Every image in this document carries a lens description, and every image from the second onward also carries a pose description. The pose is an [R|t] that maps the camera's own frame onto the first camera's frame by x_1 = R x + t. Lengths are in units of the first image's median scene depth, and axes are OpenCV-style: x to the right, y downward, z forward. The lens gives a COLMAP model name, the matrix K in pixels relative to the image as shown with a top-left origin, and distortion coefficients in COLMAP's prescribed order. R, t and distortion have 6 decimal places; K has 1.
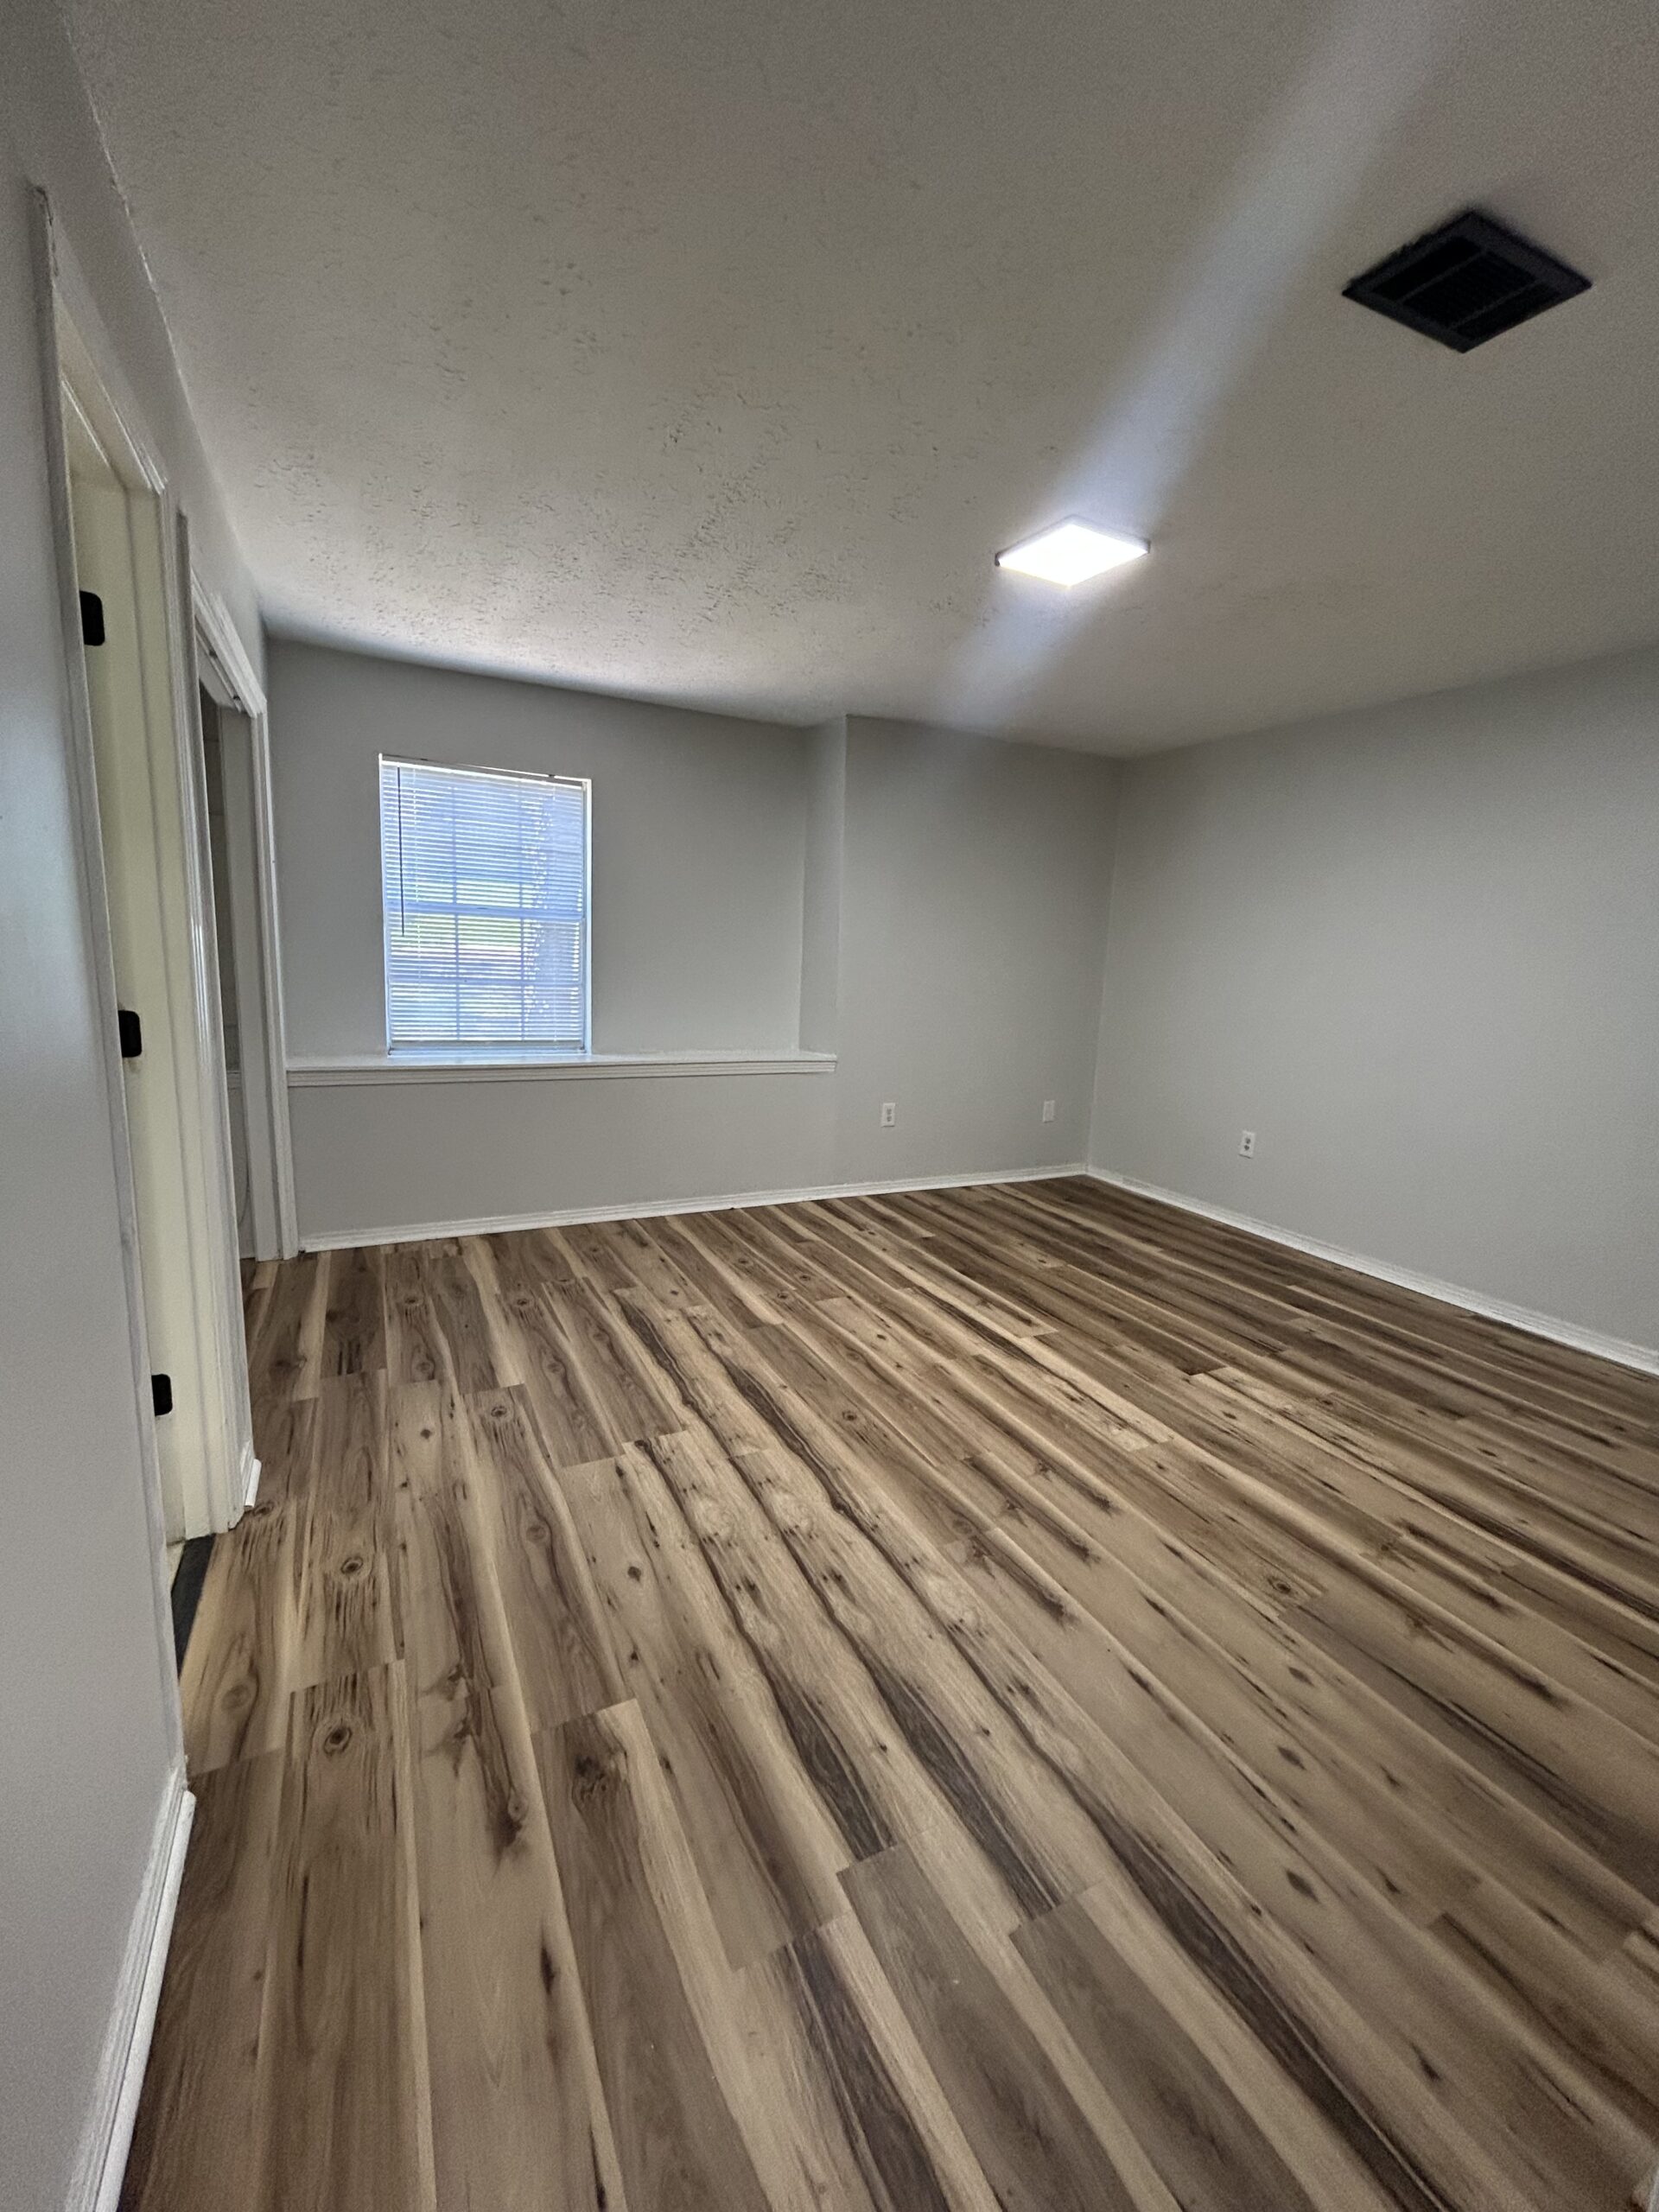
lens RADIAL K [[892.5, 0, 838.7], [0, 892.5, 1104.7], [0, 0, 1]] dist [-0.001990, 0.001476]
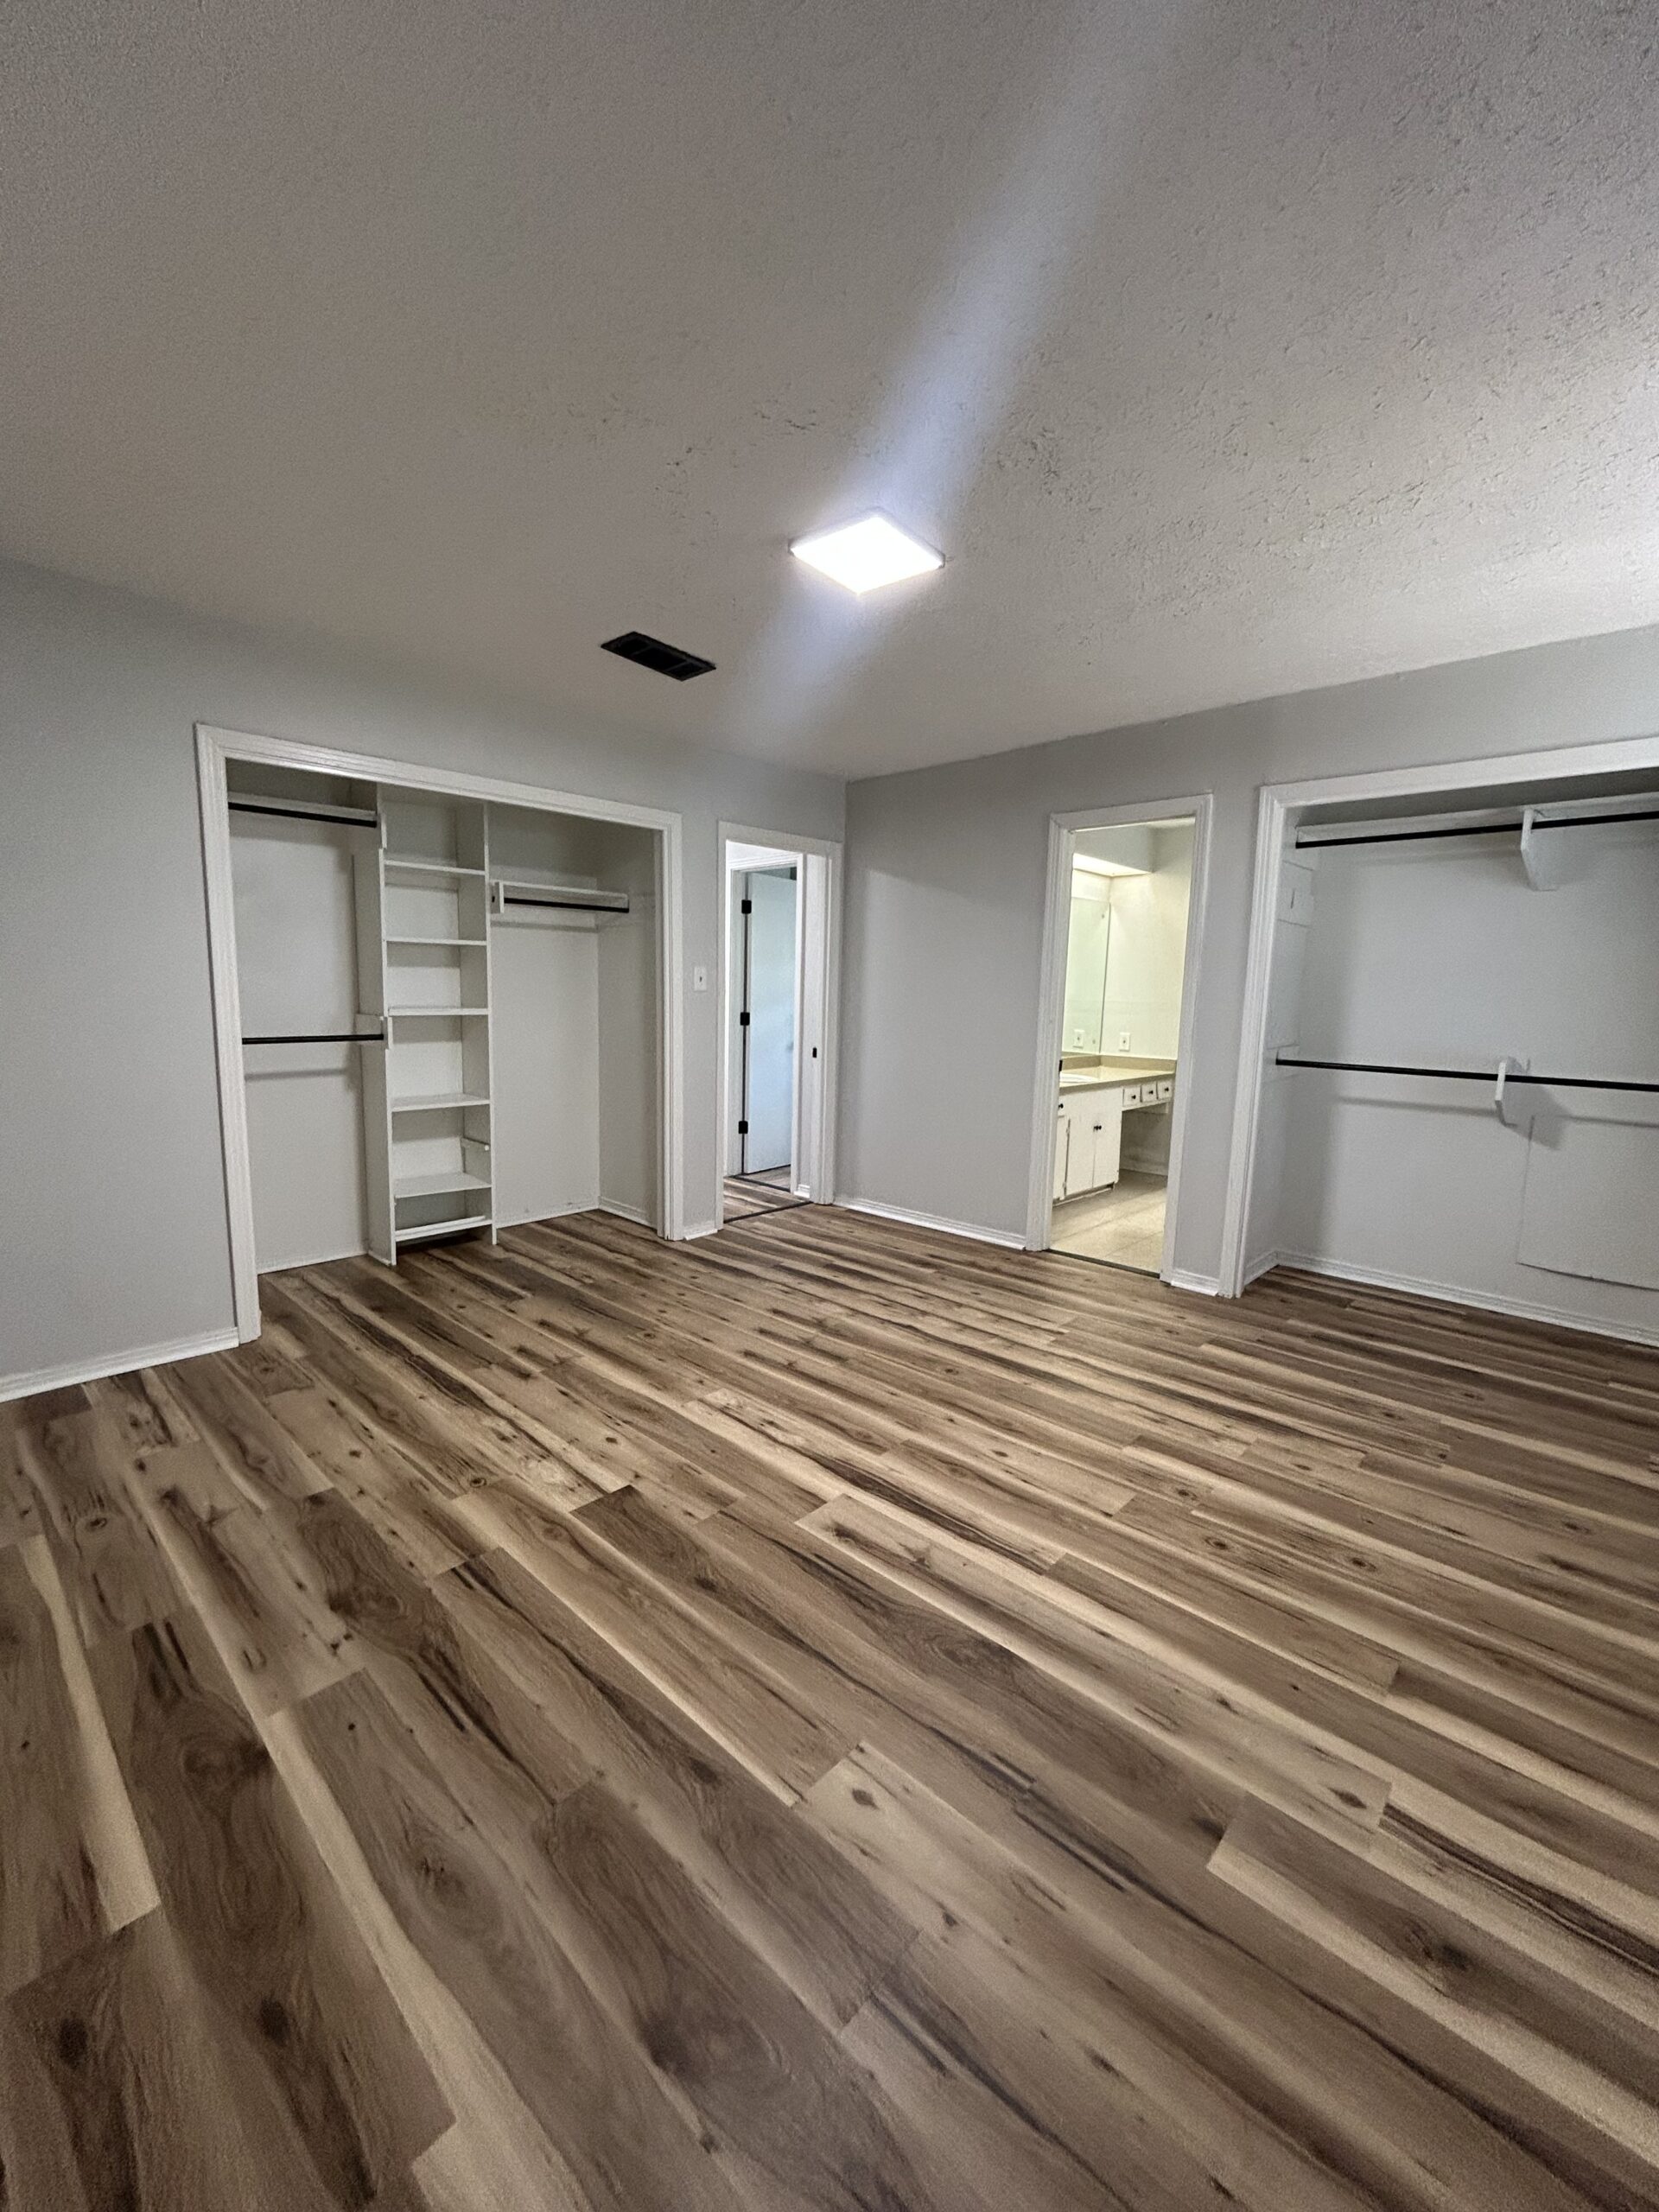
lens RADIAL K [[892.5, 0, 832.2], [0, 892.5, 1099.0], [0, 0, 1]] dist [-0.001990, 0.001476]
pose [[-0.941812, -0.026602, -0.335086, 0.576255], [-0.122183, 0.955769, 0.267539, -0.302251], [0.313148, 0.292913, -0.903405, 1.934691]]
